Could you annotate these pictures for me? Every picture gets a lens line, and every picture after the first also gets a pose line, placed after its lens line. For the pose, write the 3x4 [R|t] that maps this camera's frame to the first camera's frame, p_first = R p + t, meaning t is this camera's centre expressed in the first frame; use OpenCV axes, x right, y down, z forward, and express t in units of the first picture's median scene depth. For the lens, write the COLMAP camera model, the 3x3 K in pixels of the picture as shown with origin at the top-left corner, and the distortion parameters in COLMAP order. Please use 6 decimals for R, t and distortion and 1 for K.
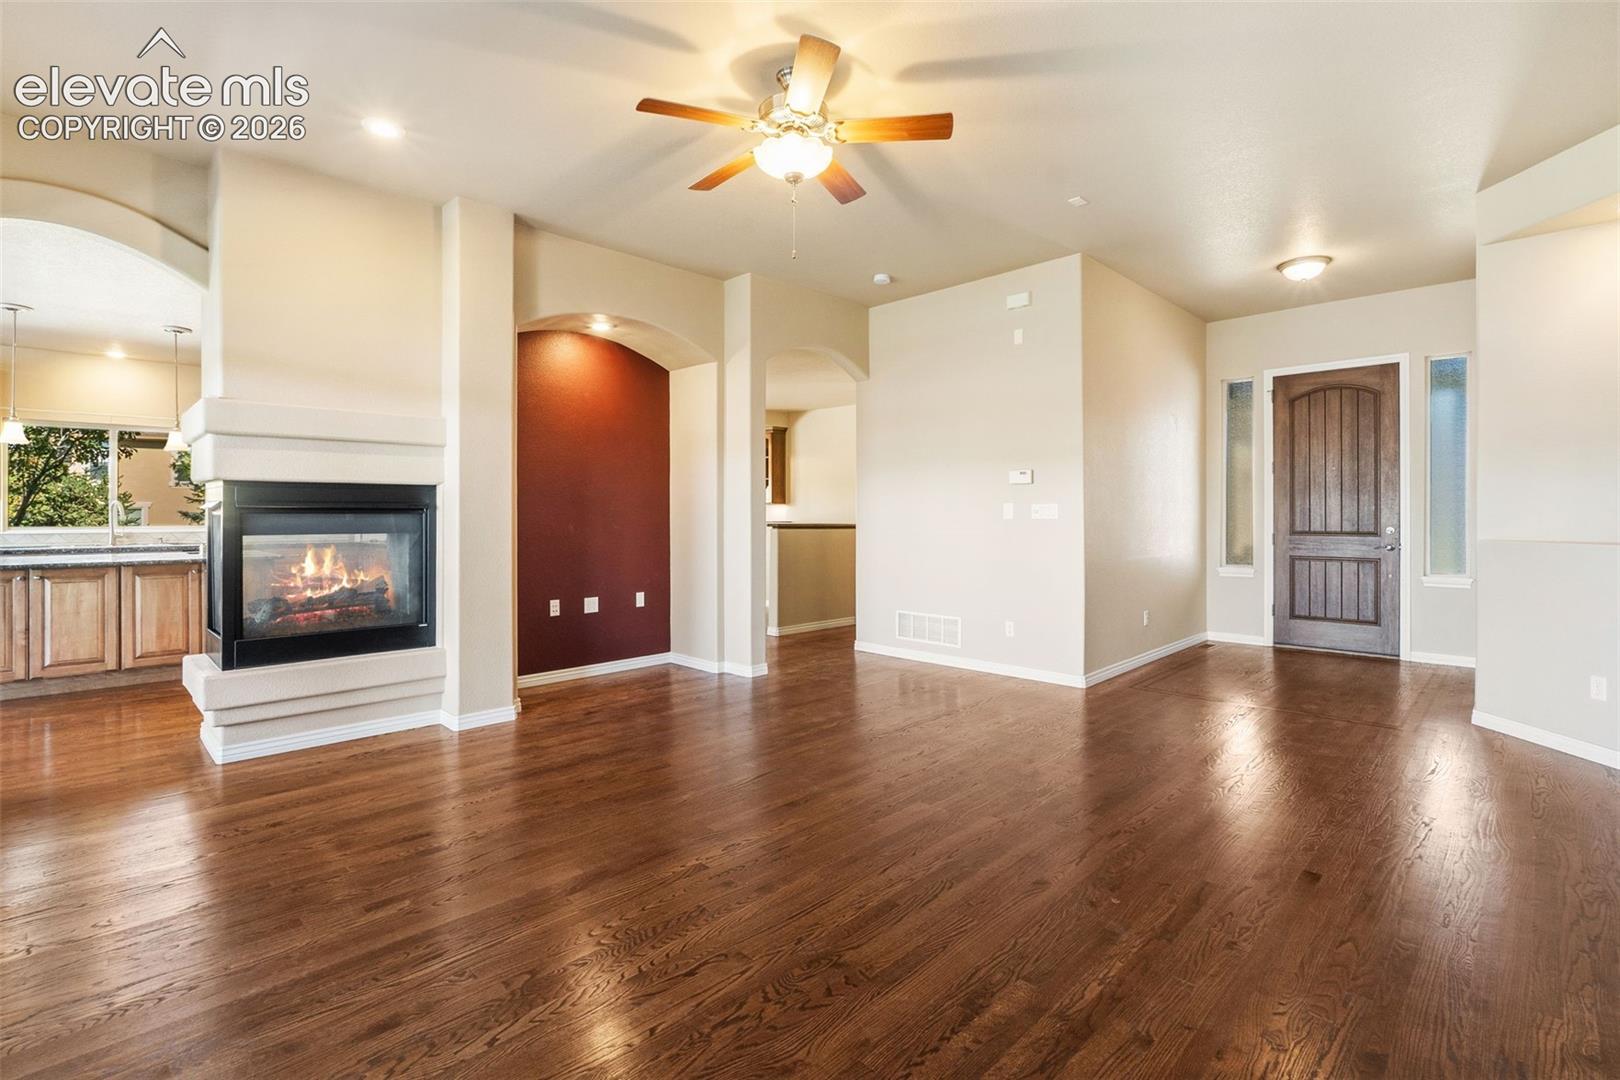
lens RADIAL K [[744.9, 0, 791.6], [0, 744.9, 514.8], [0, 0, 1]] dist [-0.010728, 0.002646]
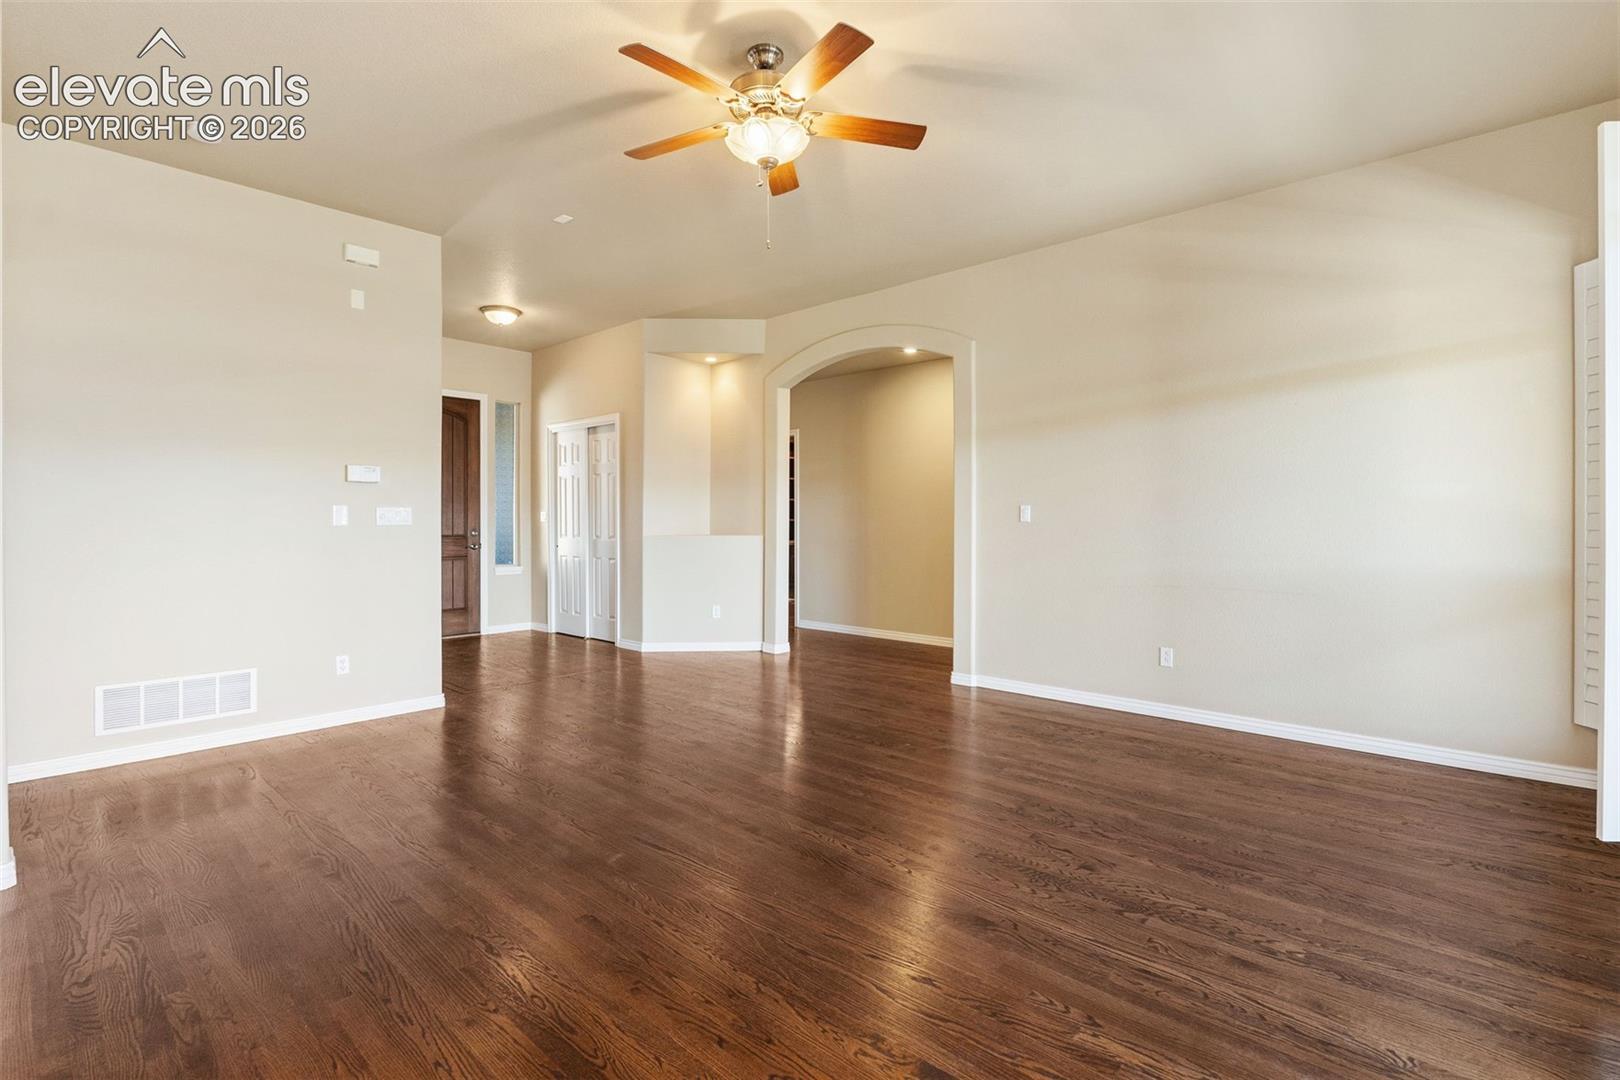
lens RADIAL K [[744.9, 0, 811.5], [0, 744.9, 524.1], [0, 0, 1]] dist [-0.010728, 0.002646]
pose [[-0.076427, -0.001068, 0.997075, -0.577281], [-0.001186, 0.999999, 0.000981, 0.003157], [-0.997074, -0.001108, -0.076428, 0.616523]]
